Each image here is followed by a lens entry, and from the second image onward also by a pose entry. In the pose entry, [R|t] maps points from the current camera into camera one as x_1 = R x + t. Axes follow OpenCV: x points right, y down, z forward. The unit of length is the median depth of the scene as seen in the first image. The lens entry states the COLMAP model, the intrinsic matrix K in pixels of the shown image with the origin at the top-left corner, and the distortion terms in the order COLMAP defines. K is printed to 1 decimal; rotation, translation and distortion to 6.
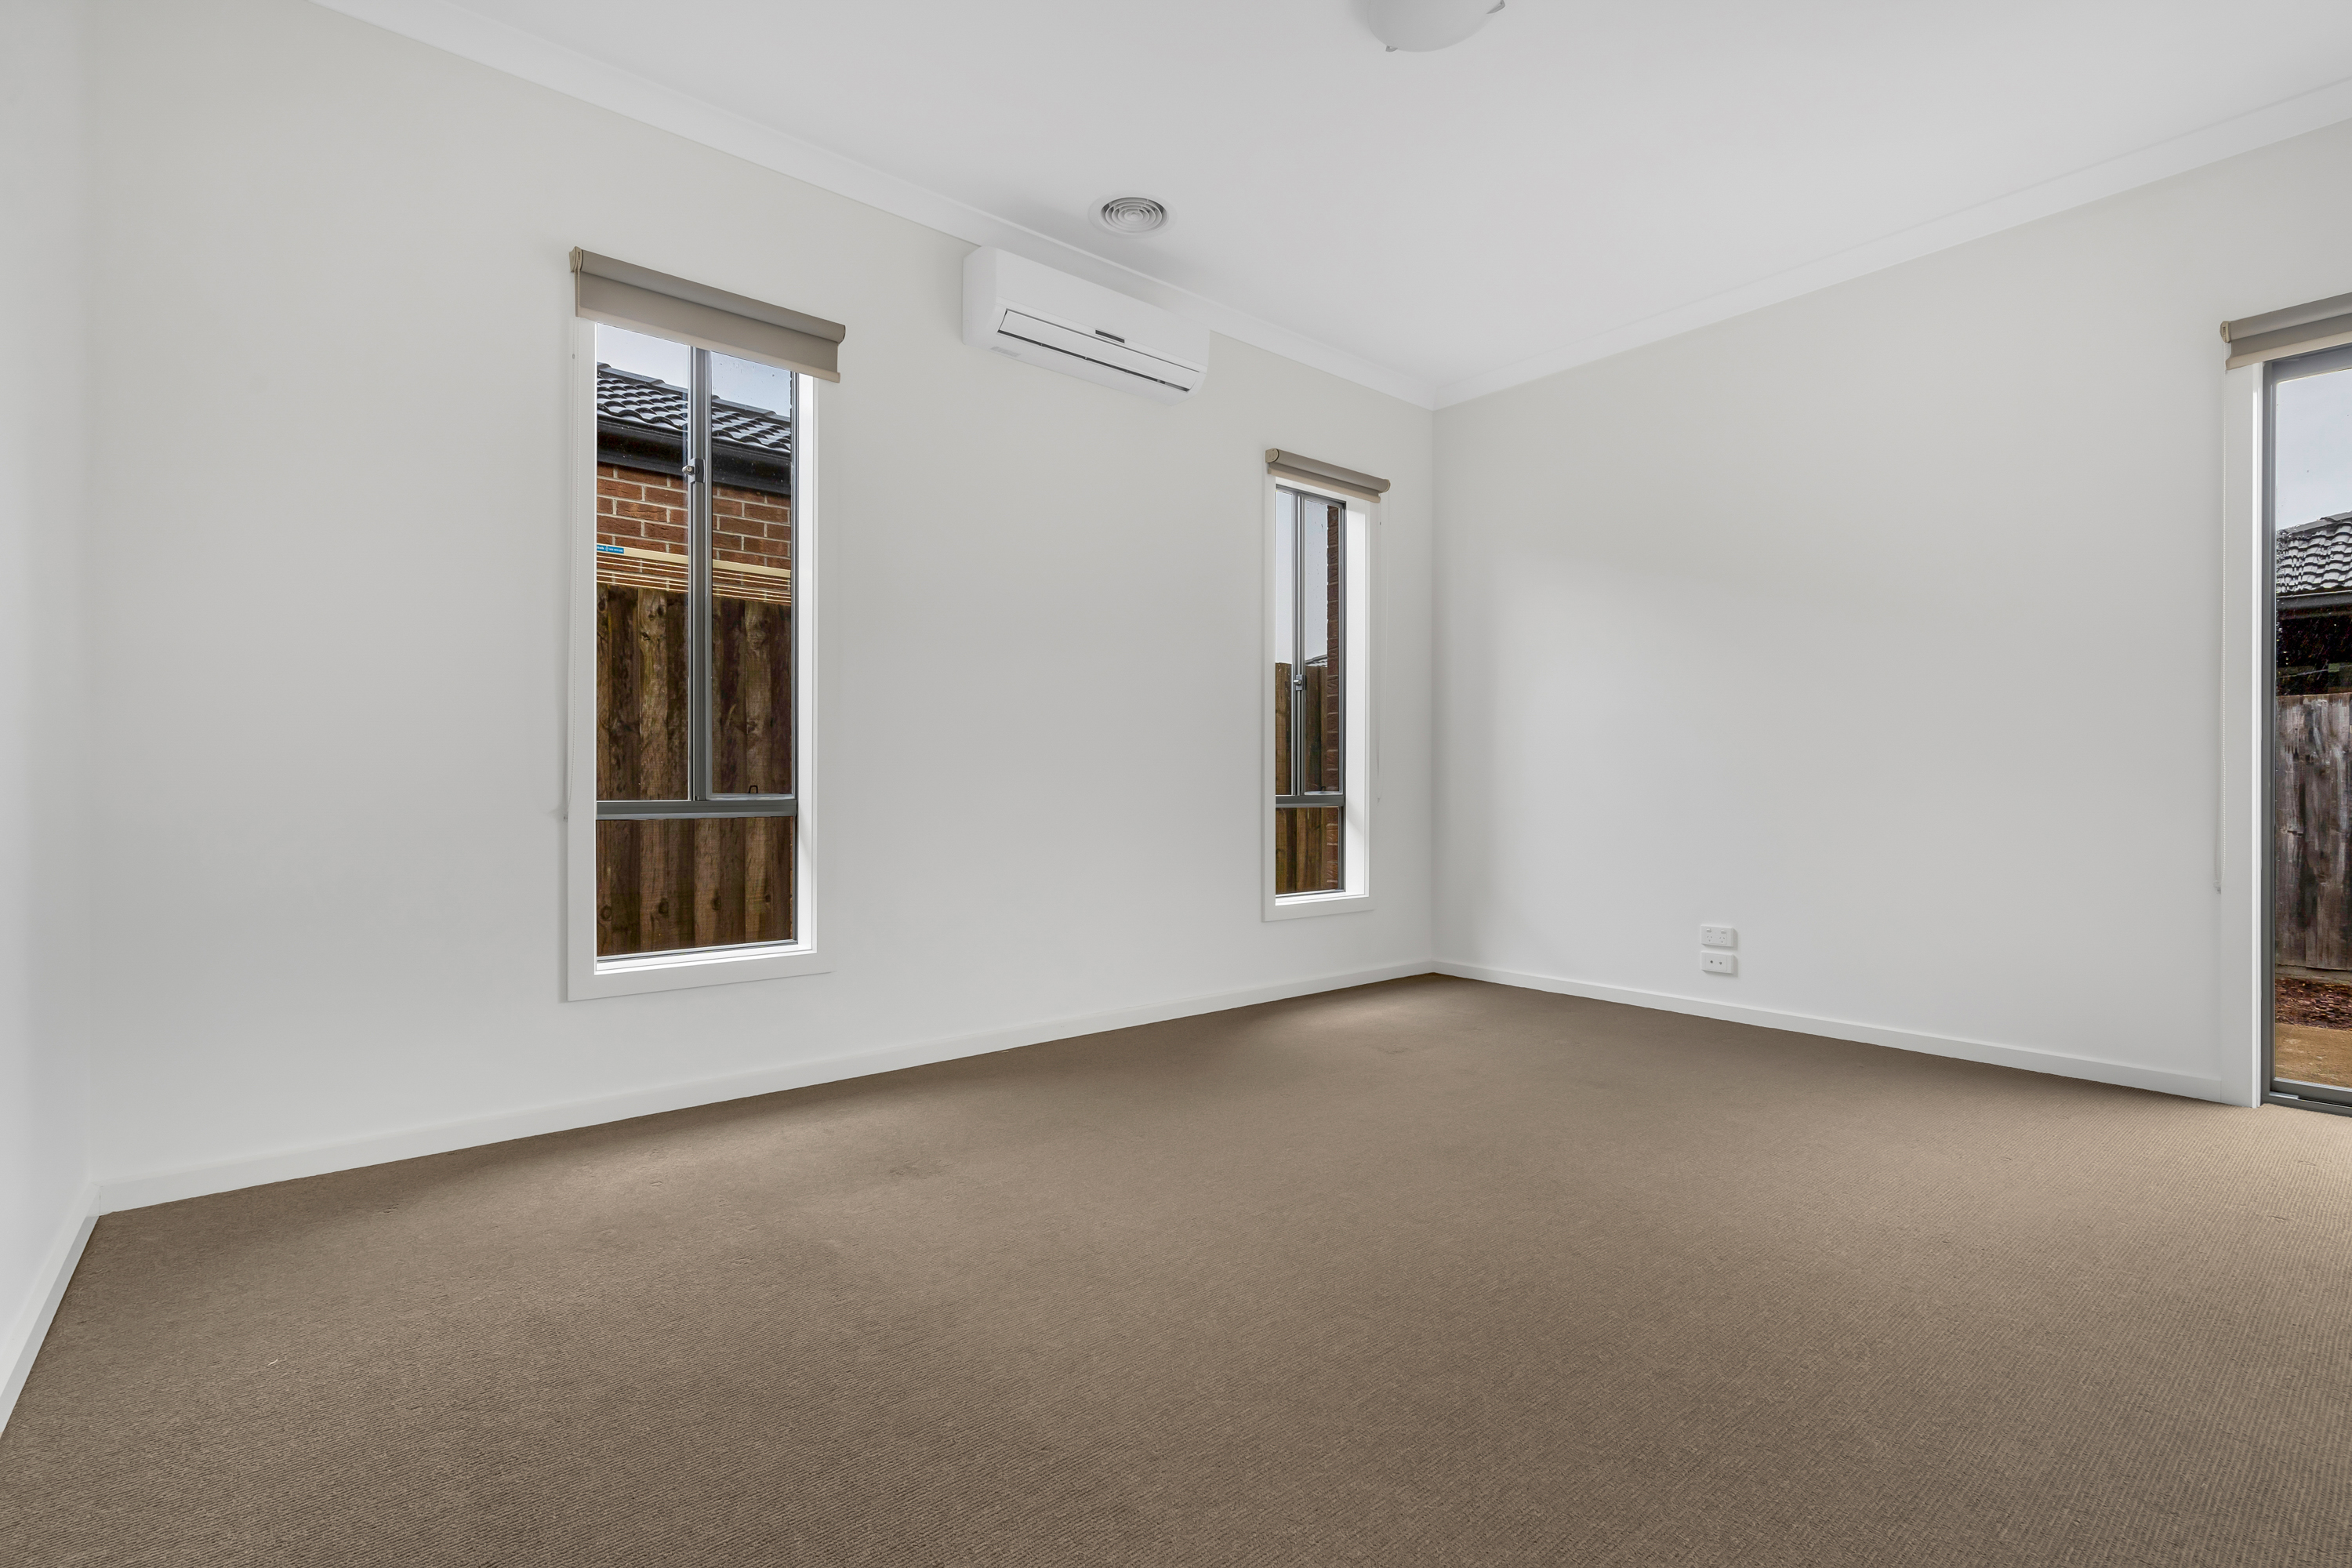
lens RADIAL K [[1066.5, 0, 1161.3], [0, 1066.5, 789.1], [0, 0, 1]] dist [0.001765, -0.000610]
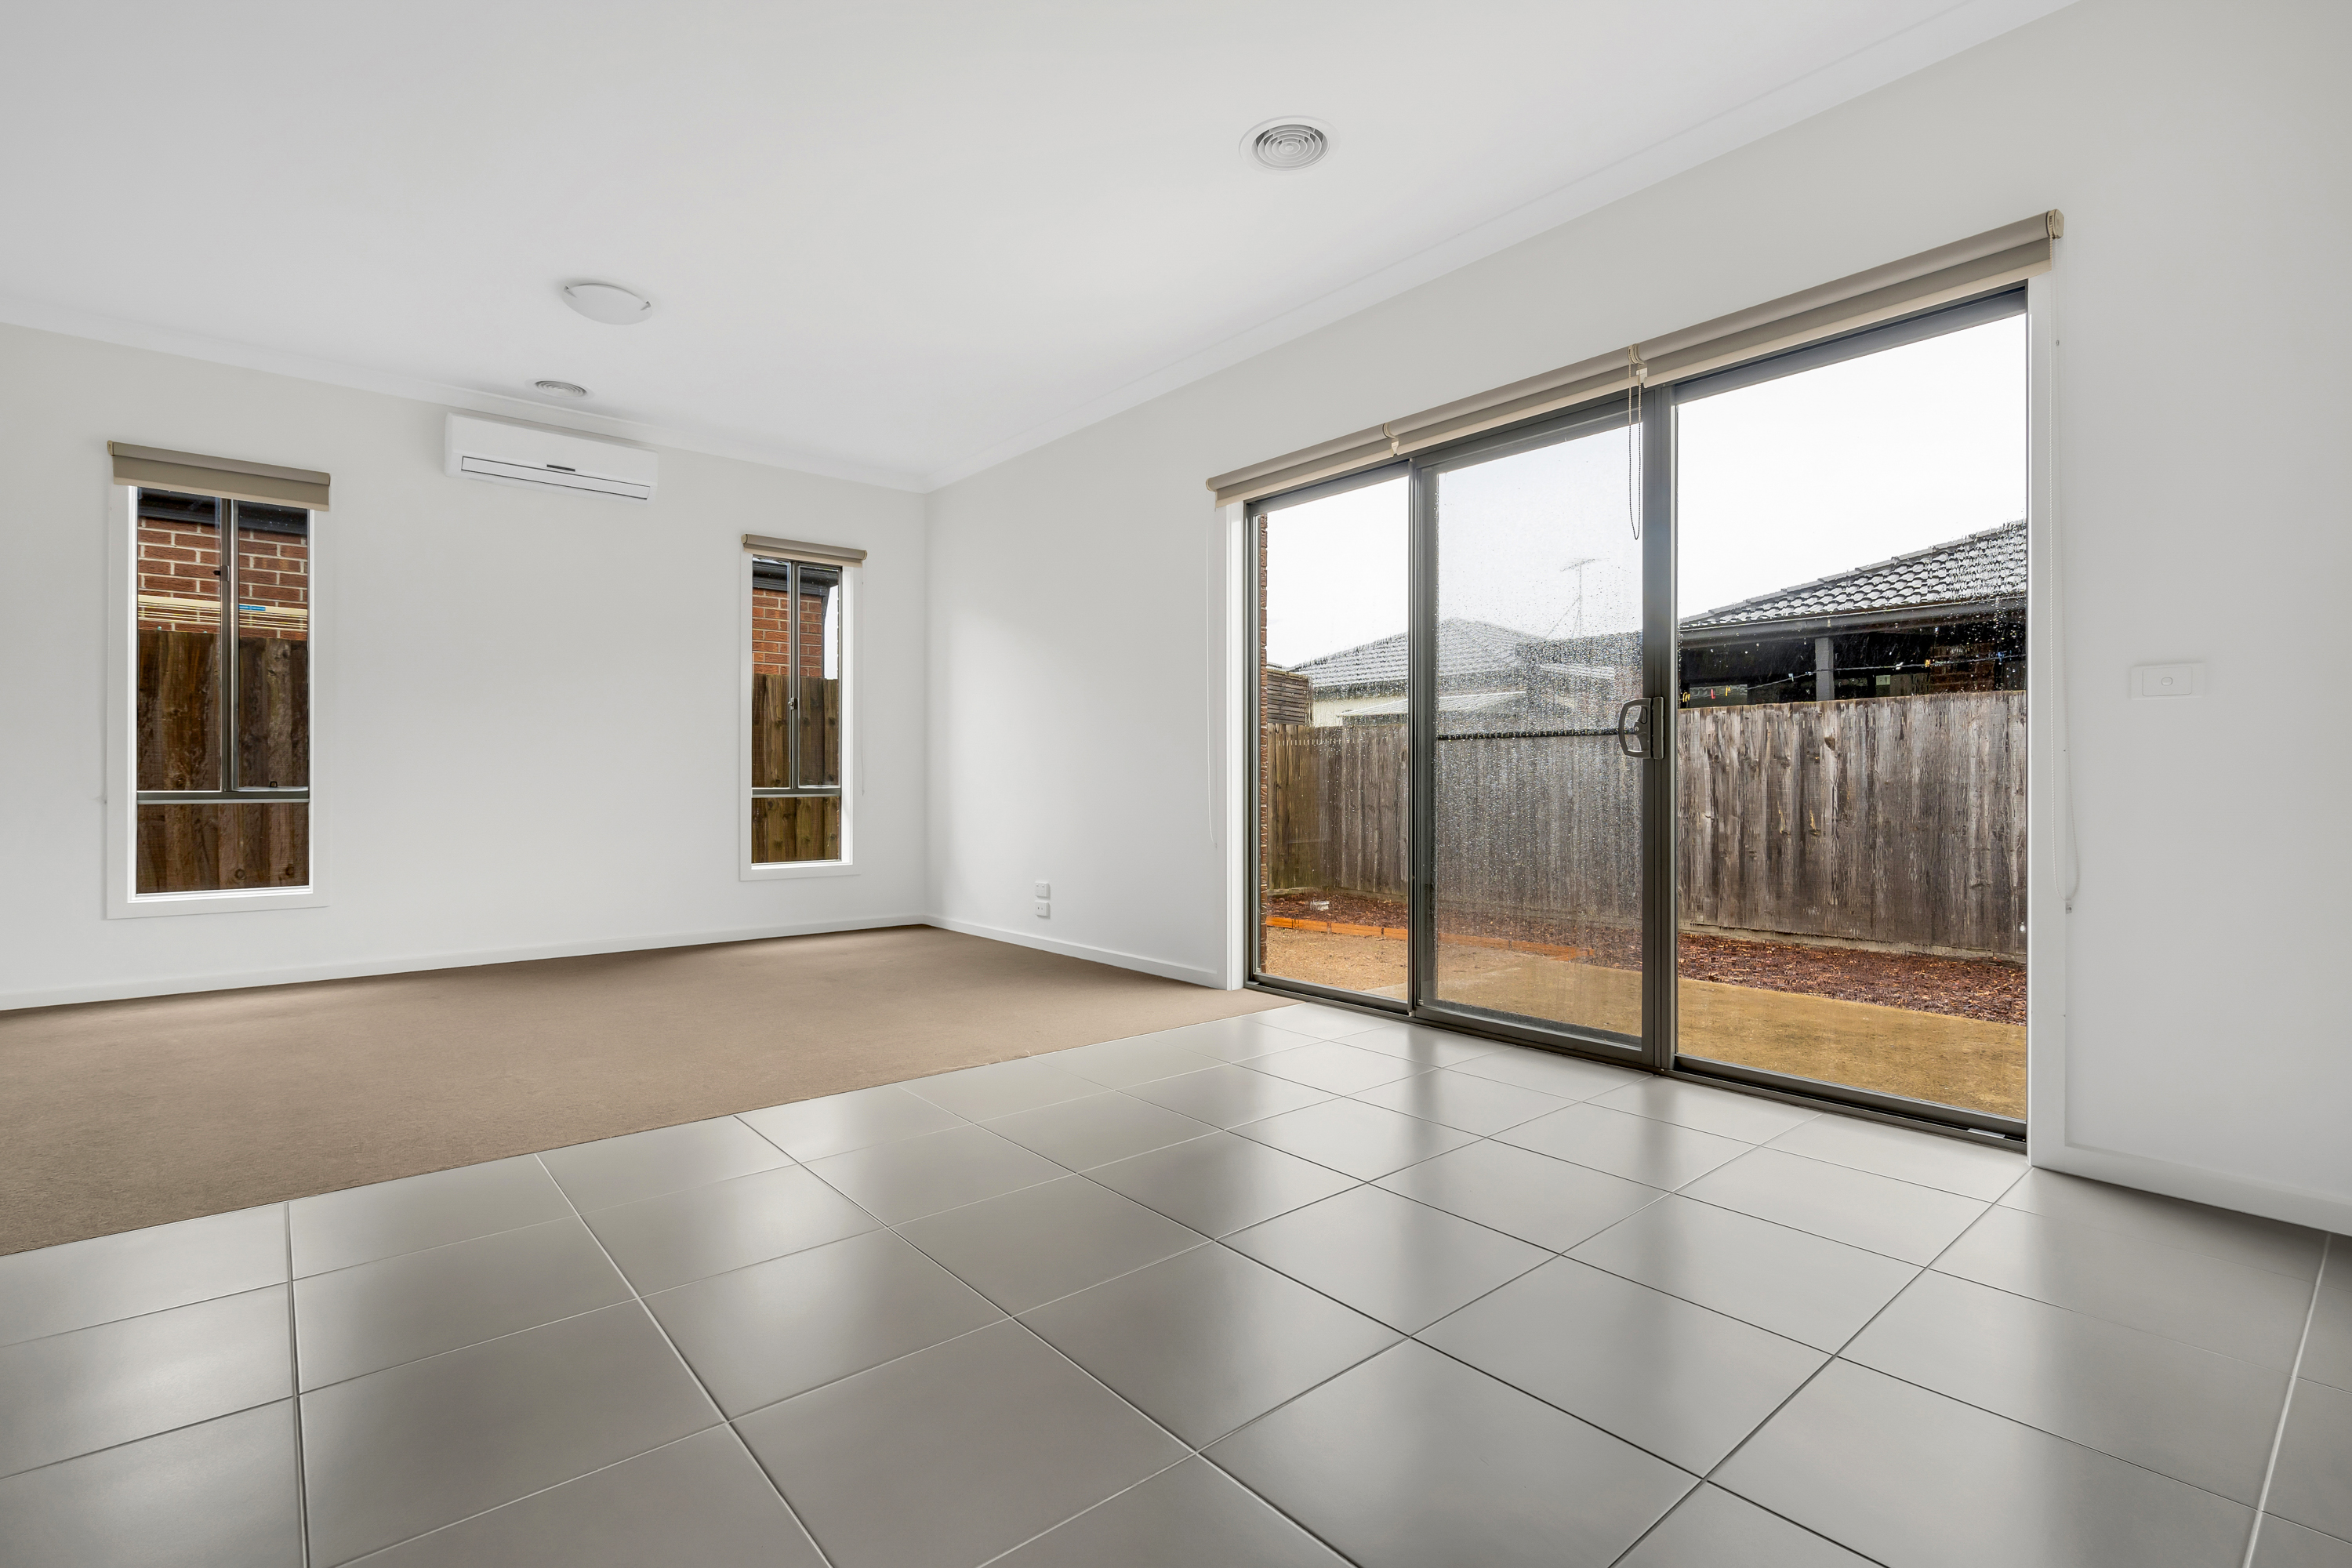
lens RADIAL K [[1066.5, 0, 1131.6], [0, 1066.5, 778.6], [0, 0, 1]] dist [0.001765, -0.000610]
pose [[0.999999, -0.001358, -0.000120, 0.620320], [0.001357, 0.999977, -0.006589, 0.003290], [0.000129, 0.006589, 0.999978, -0.371706]]
